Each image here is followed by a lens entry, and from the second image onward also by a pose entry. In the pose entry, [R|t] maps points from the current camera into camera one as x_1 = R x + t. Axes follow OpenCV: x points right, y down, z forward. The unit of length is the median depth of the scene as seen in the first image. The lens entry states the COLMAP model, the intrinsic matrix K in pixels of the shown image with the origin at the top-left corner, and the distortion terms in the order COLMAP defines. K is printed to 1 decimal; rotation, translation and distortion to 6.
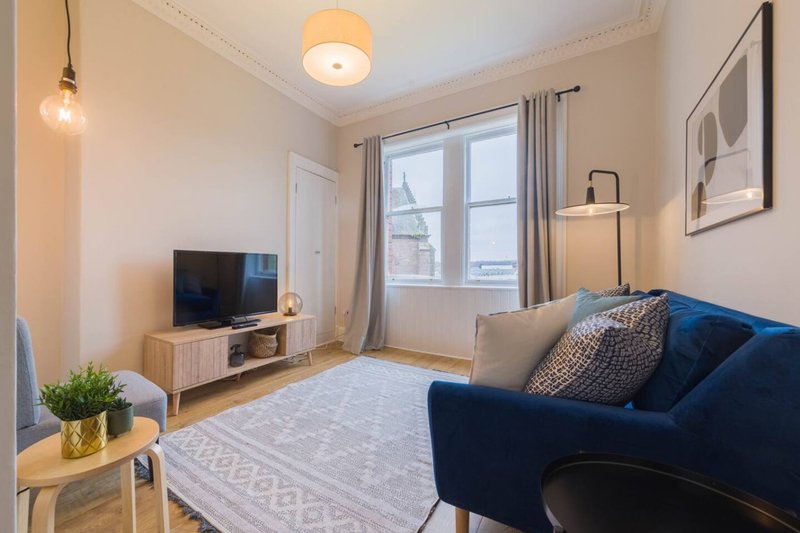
lens RADIAL K [[351.4, 0, 399.5], [0, 351.4, 267.6], [0, 0, 1]] dist [-0.000423, -0.000623]
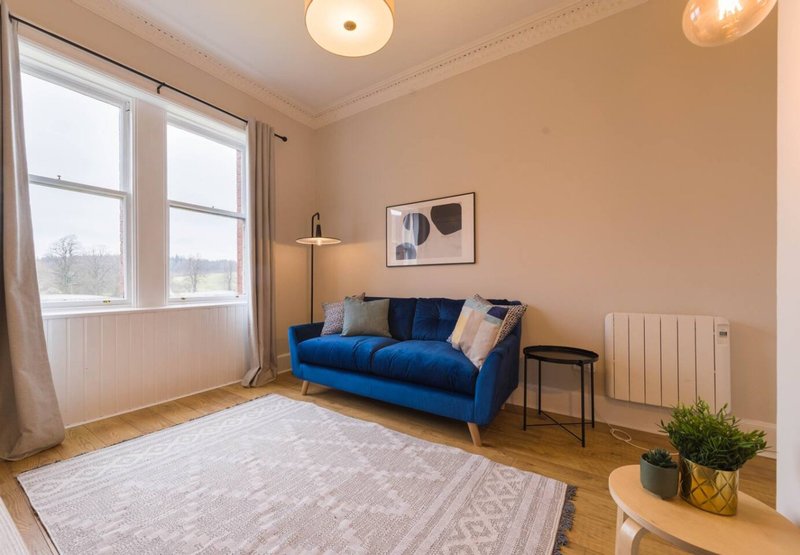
lens RADIAL K [[299.1, 0, 395.1], [0, 299.1, 282.5], [0, 0, 1]] dist [0.003900, -0.000190]
pose [[0.059269, -0.002499, 0.998239, -0.607907], [-0.004878, 0.999984, 0.002793, -0.006968], [-0.998230, -0.005035, 0.059256, 0.624342]]
